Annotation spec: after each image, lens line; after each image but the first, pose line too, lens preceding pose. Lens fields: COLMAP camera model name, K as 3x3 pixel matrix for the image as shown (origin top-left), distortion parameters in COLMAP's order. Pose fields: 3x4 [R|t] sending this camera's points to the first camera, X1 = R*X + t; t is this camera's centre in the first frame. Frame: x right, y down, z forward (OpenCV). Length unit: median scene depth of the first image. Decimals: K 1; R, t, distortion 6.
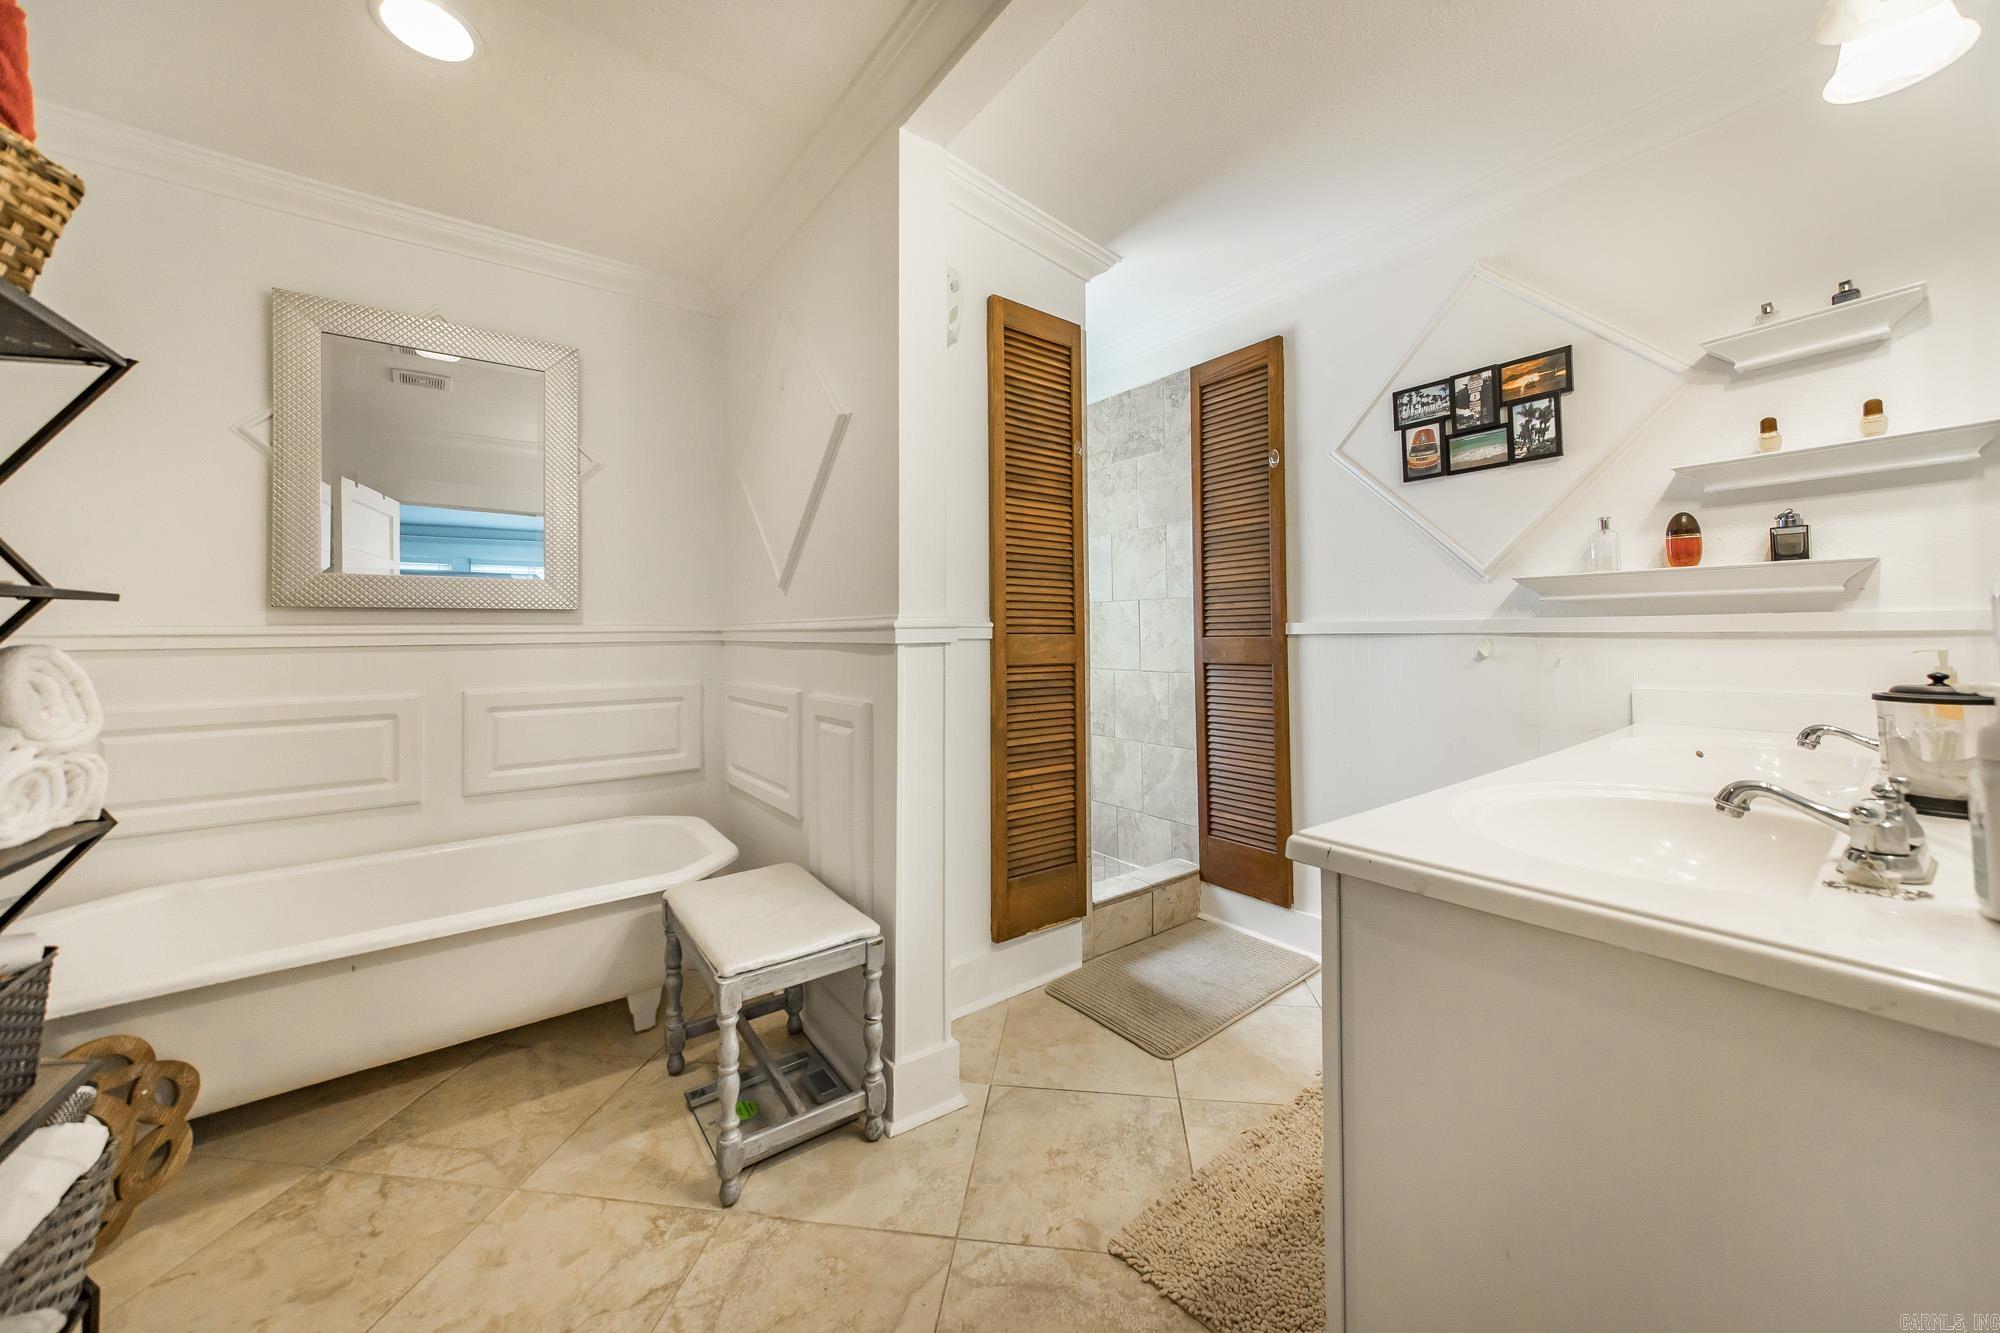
lens RADIAL K [[726.1, 0, 984.0], [0, 726.1, 653.2], [0, 0, 1]] dist [-0.007008, 0.001784]
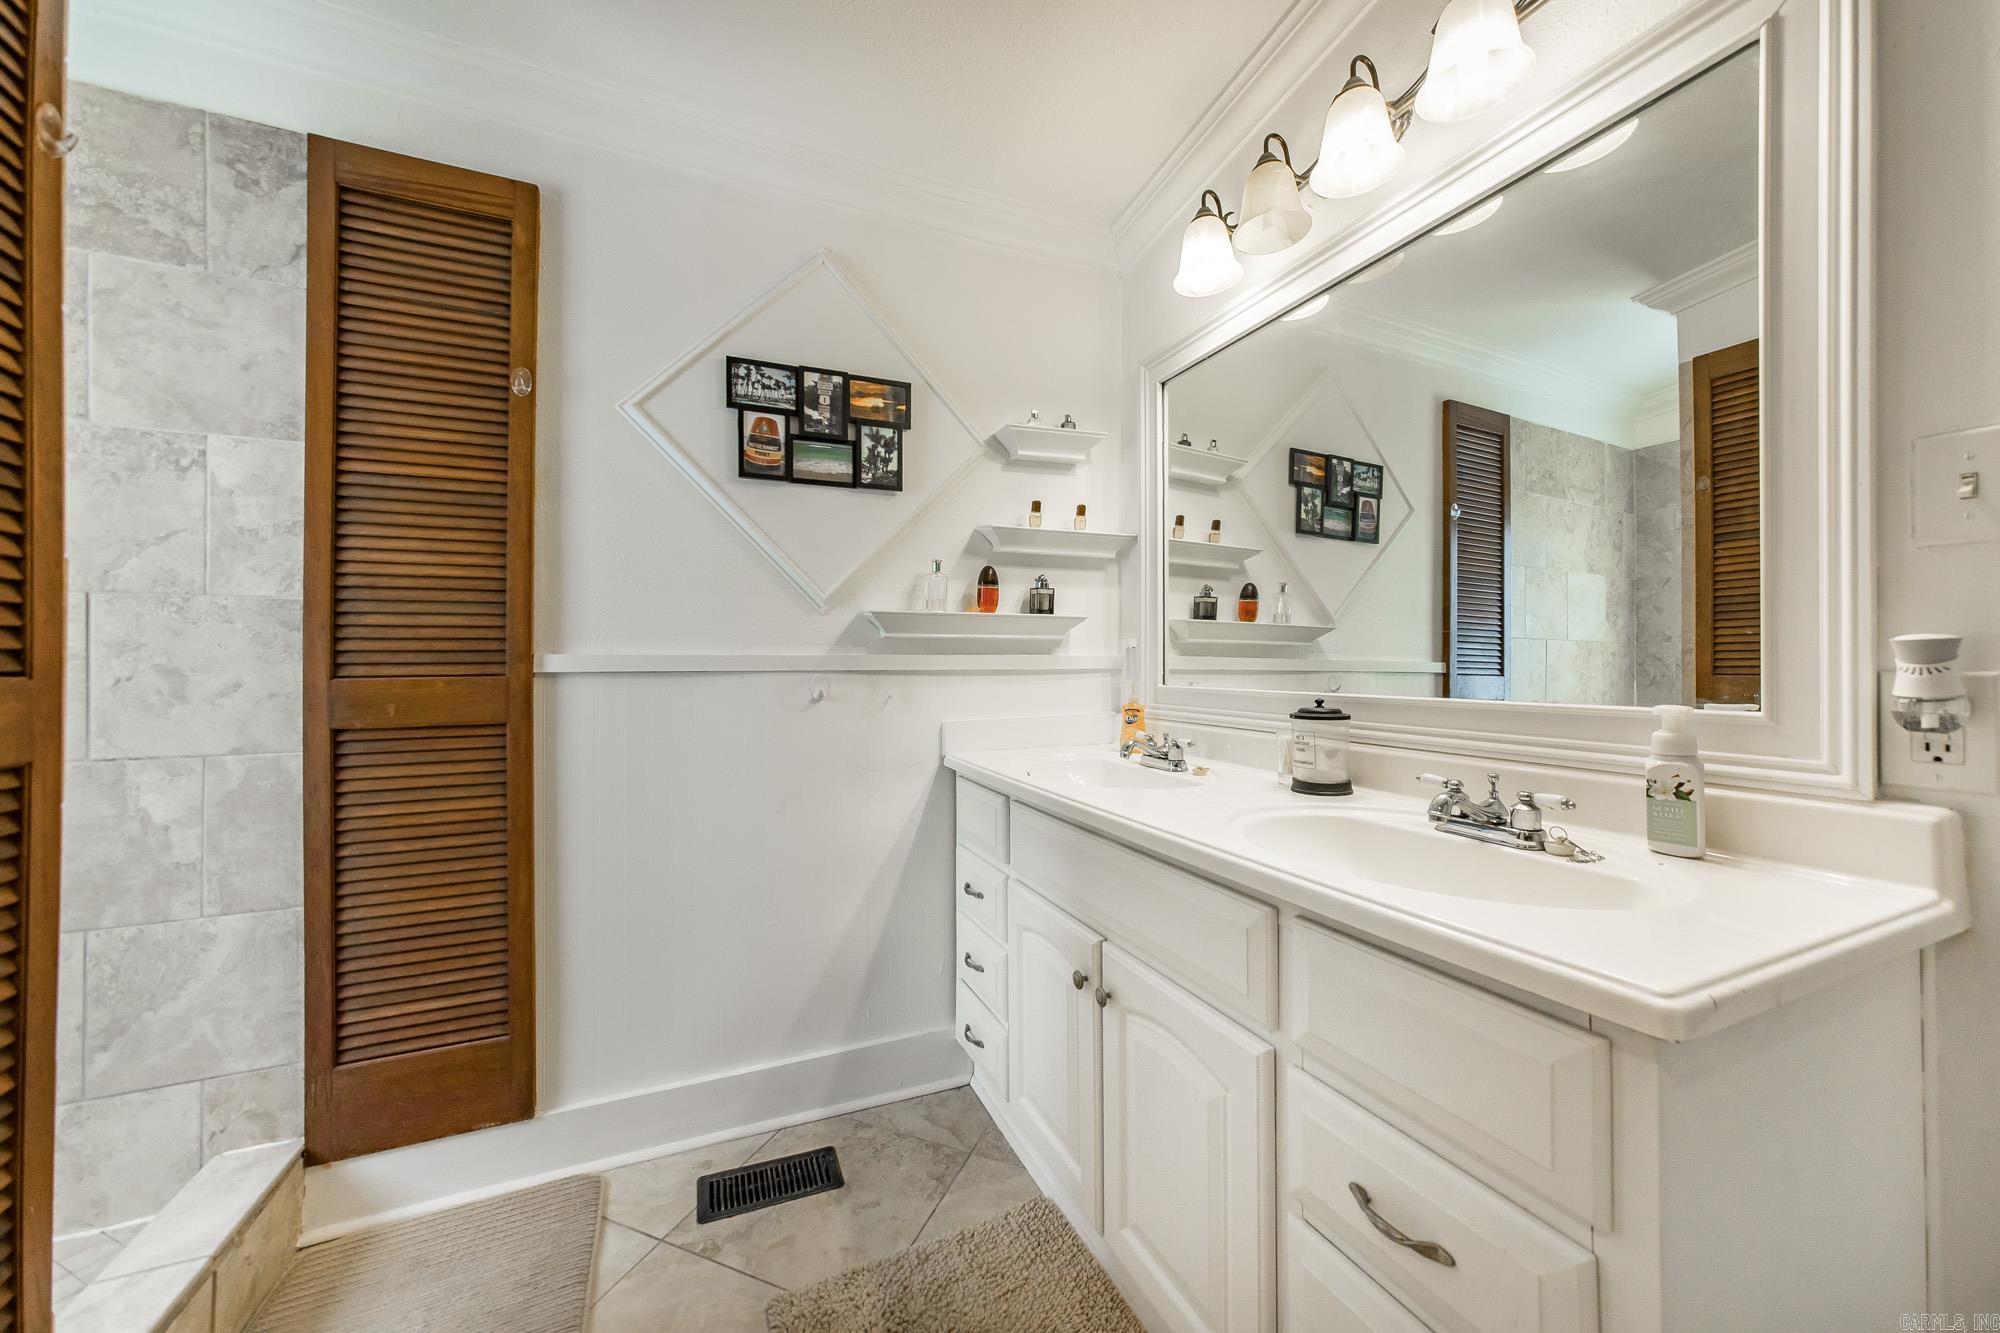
lens RADIAL K [[726.1, 0, 1009.8], [0, 726.1, 662.9], [0, 0, 1]] dist [-0.007008, 0.001784]
pose [[0.206807, 0.006904, 0.978357, -0.126868], [0.025795, 0.999589, -0.012507, -0.020223], [-0.978042, 0.027823, 0.206544, 0.596517]]
